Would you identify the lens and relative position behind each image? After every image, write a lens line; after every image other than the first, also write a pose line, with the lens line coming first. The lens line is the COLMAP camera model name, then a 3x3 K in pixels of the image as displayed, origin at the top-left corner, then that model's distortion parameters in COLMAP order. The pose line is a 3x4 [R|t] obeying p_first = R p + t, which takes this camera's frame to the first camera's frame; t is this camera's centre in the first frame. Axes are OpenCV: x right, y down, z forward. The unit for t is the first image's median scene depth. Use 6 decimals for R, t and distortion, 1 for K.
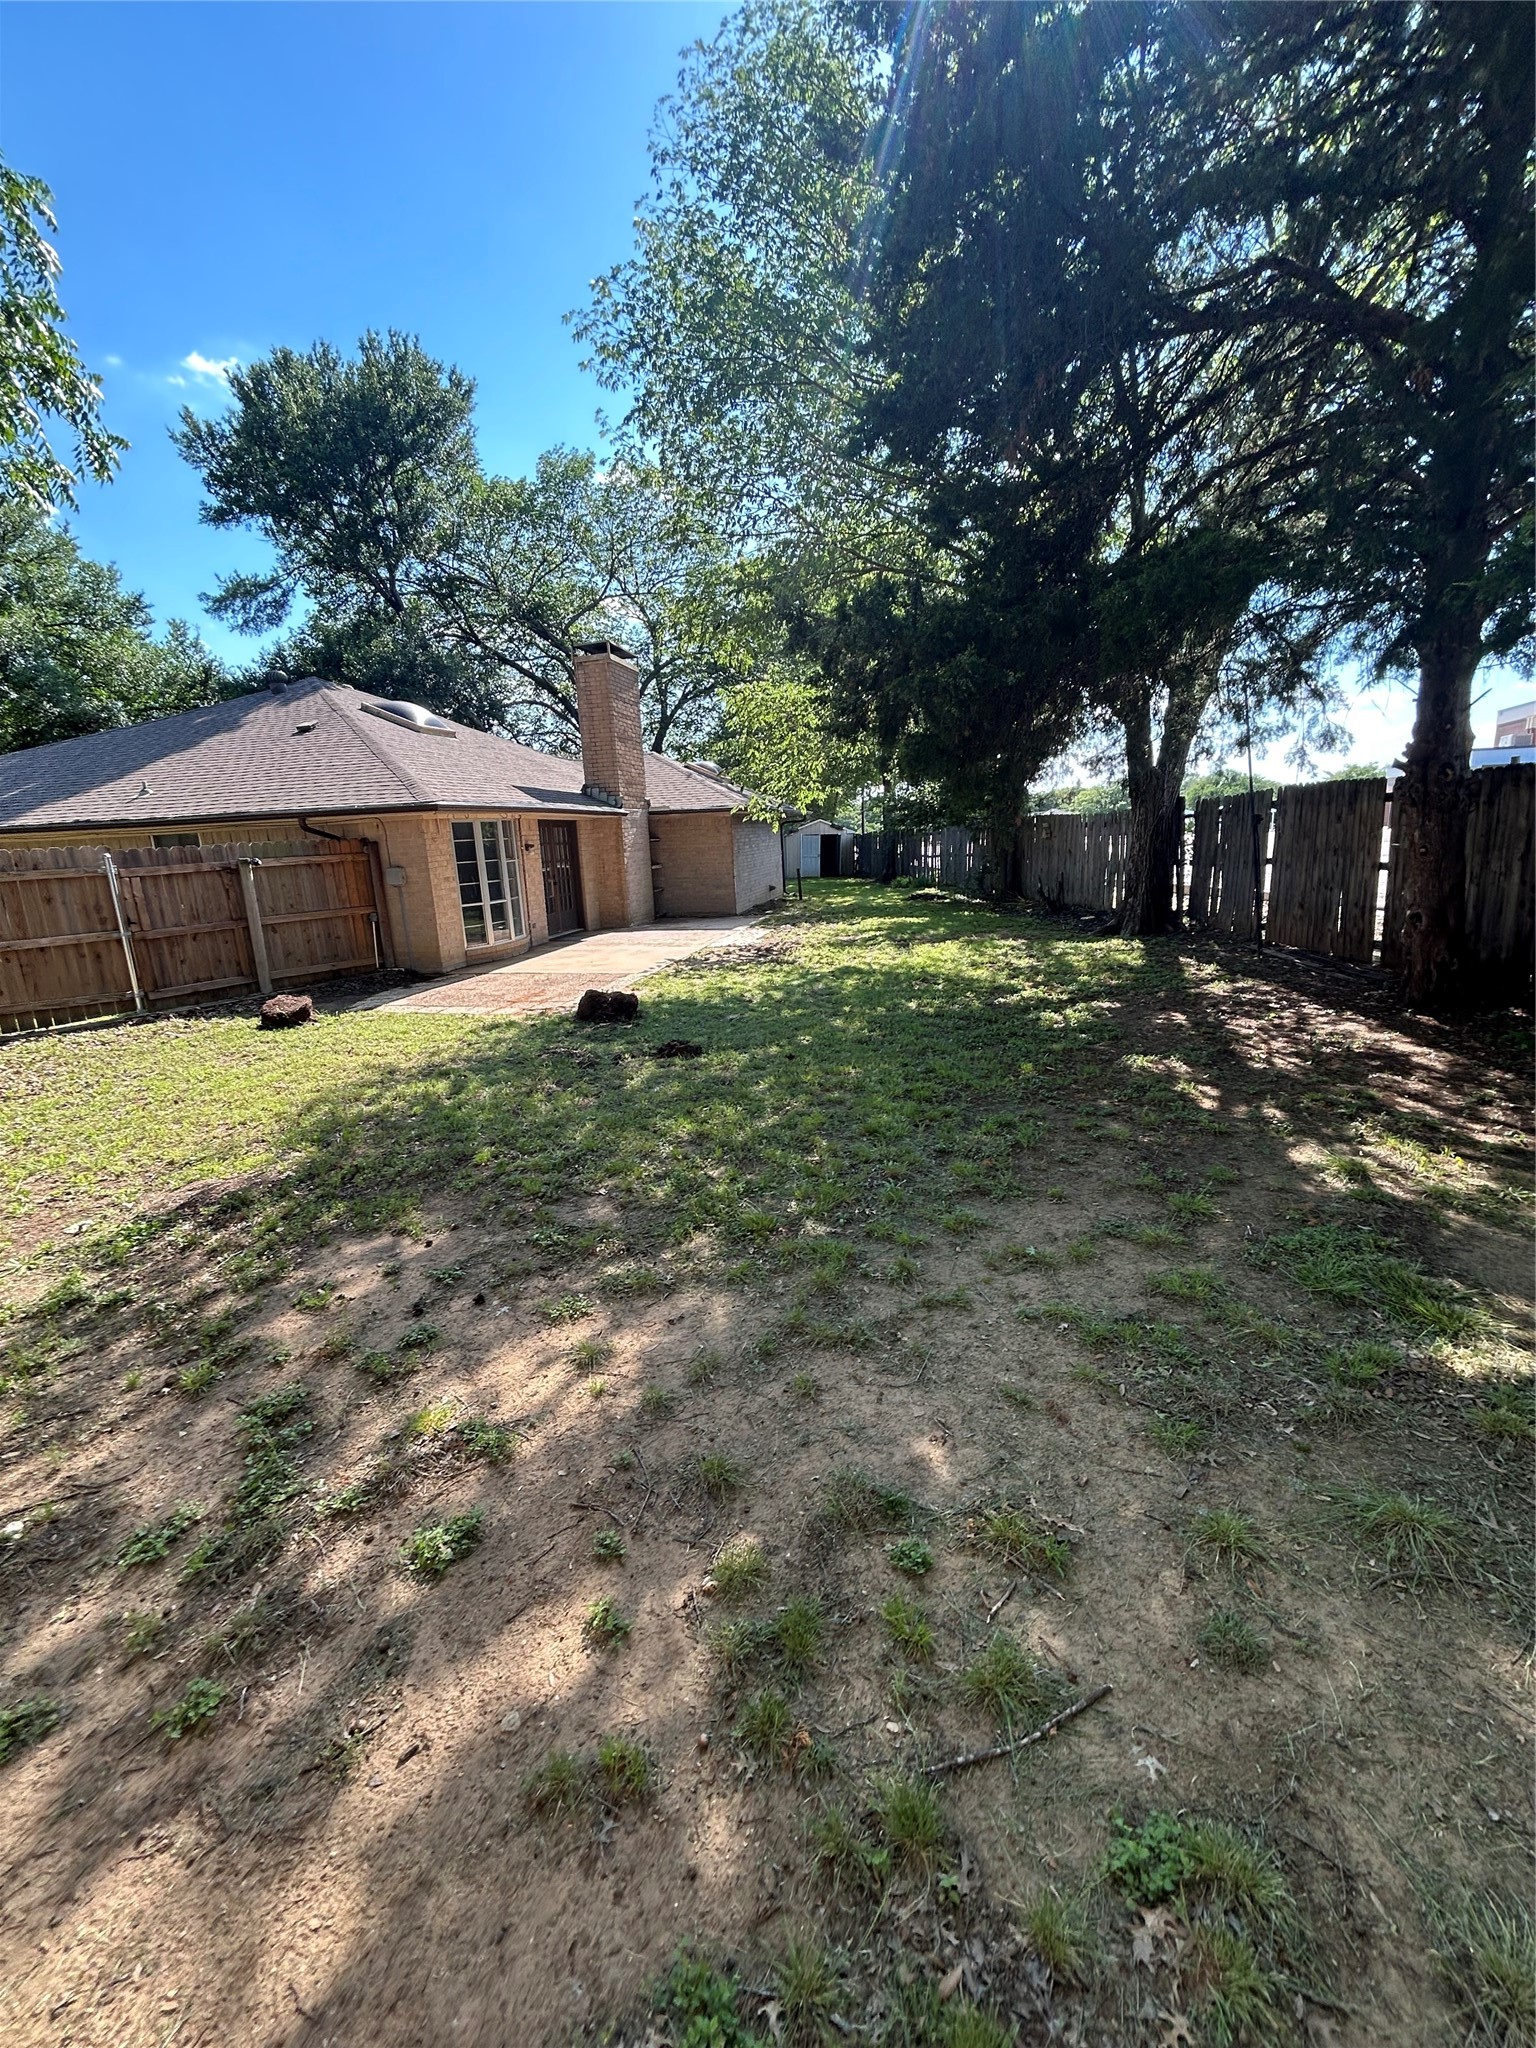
lens RADIAL K [[823.4, 0, 770.7], [0, 823.4, 1023.7], [0, 0, 1]] dist [-0.003437, 0.001221]
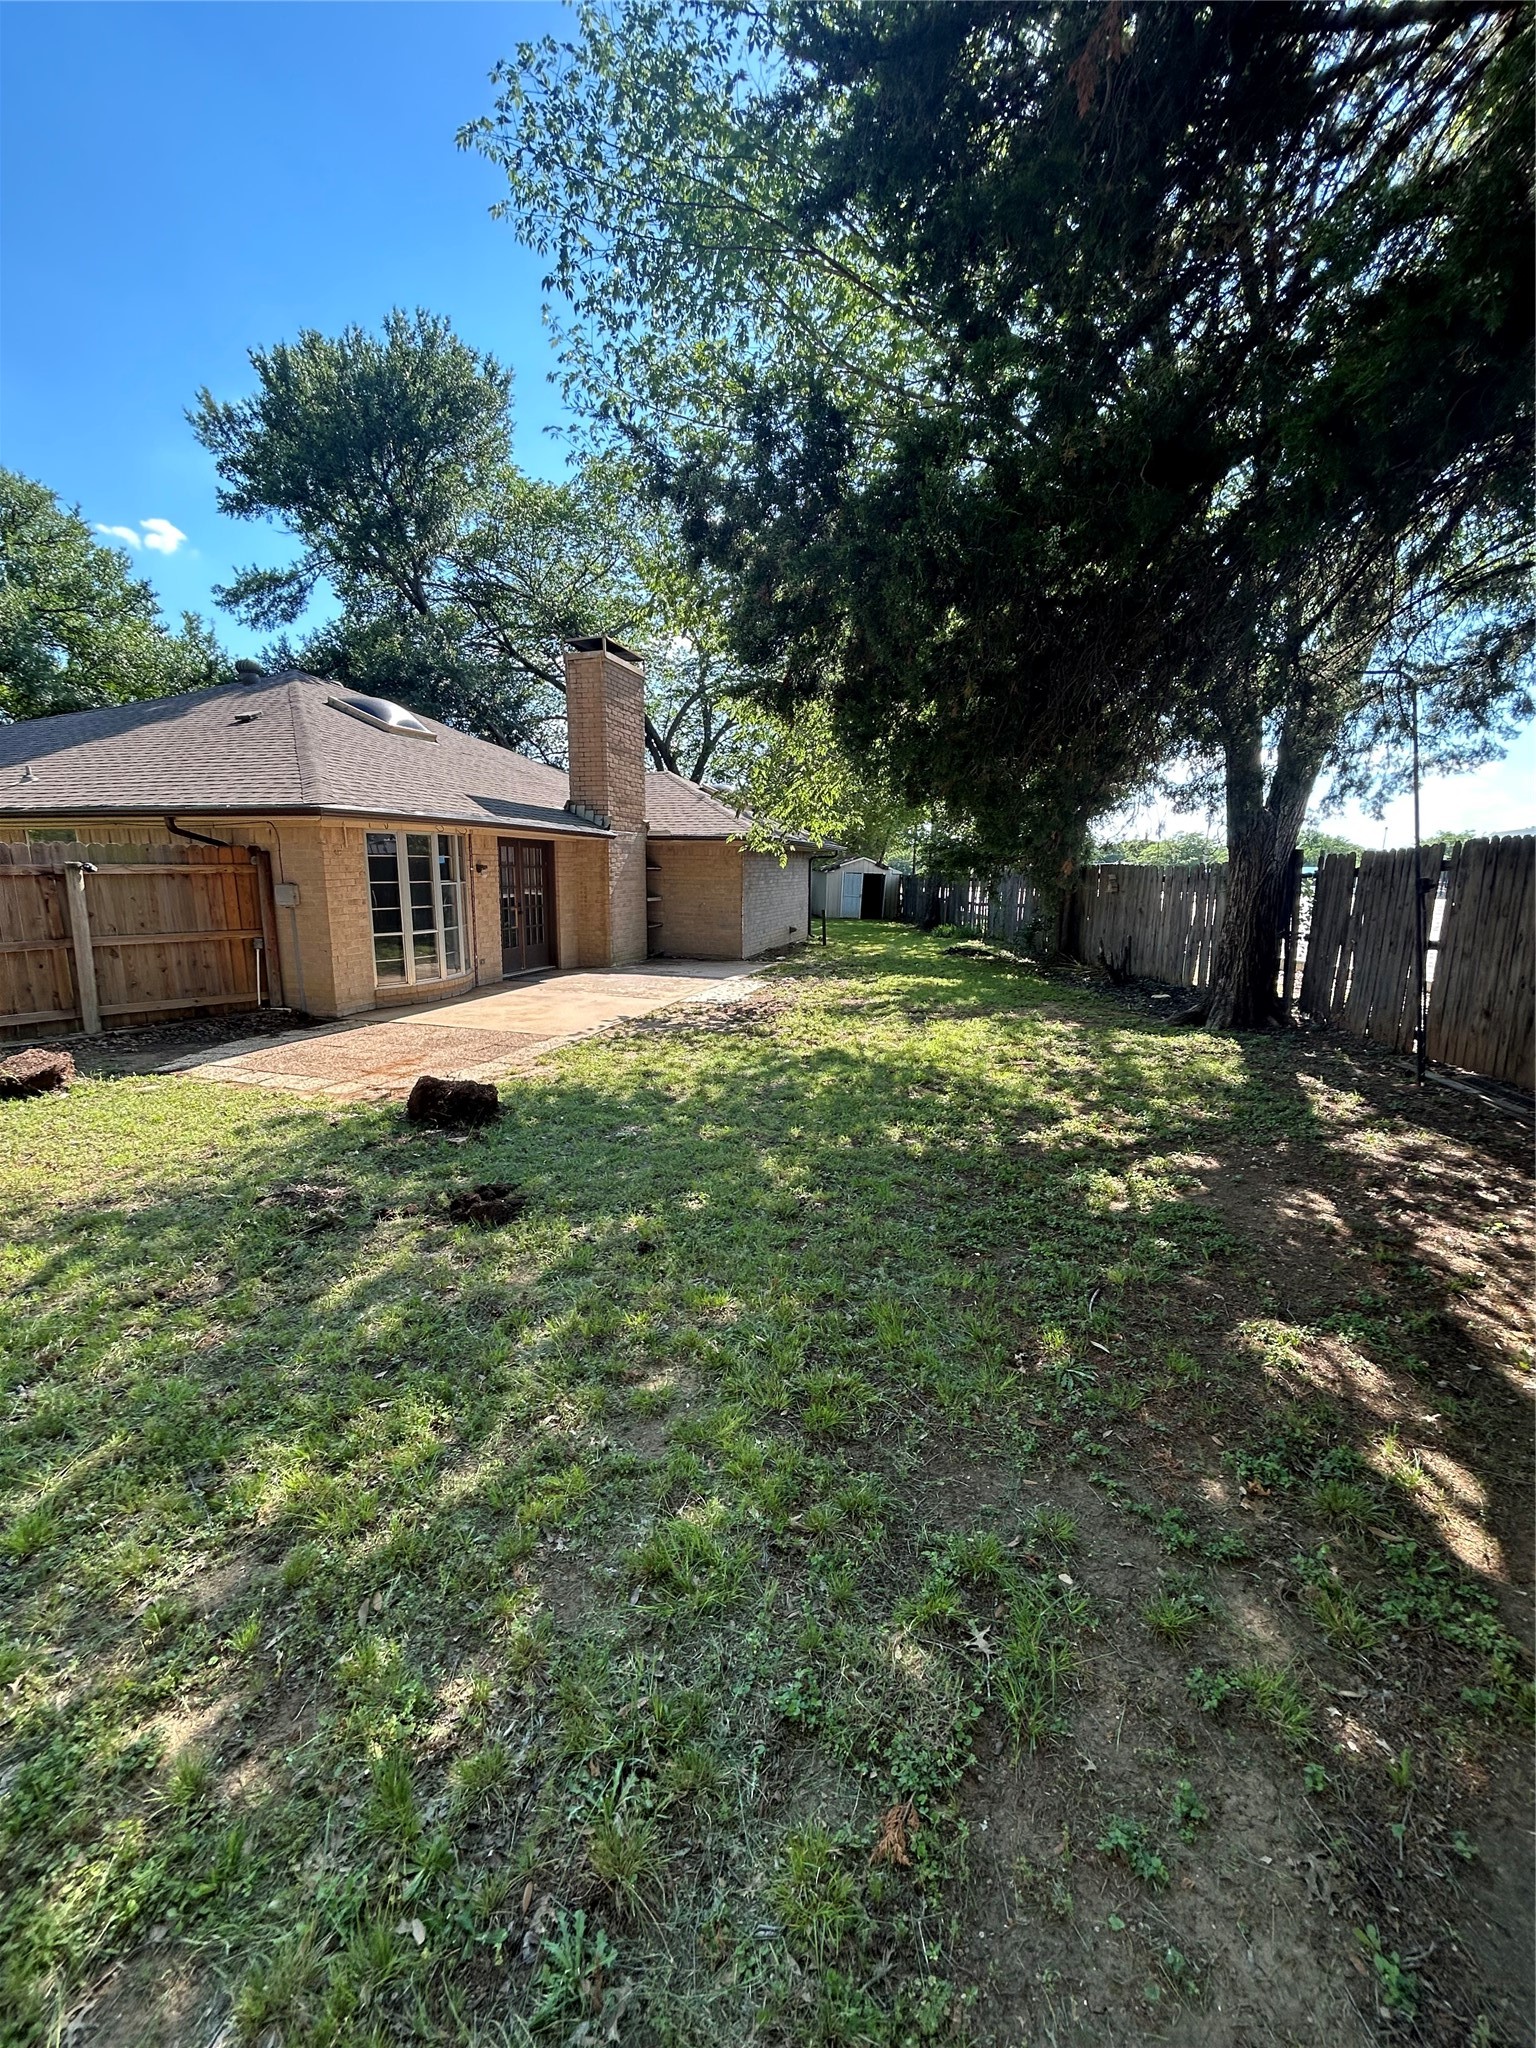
lens RADIAL K [[823.4, 0, 765.5], [0, 823.4, 1024.4], [0, 0, 1]] dist [-0.003437, 0.001221]
pose [[0.995489, 0.067694, -0.066470, 0.069036], [-0.070219, 0.996867, -0.036413, -0.051468], [0.063797, 0.040916, 0.997124, 0.211373]]
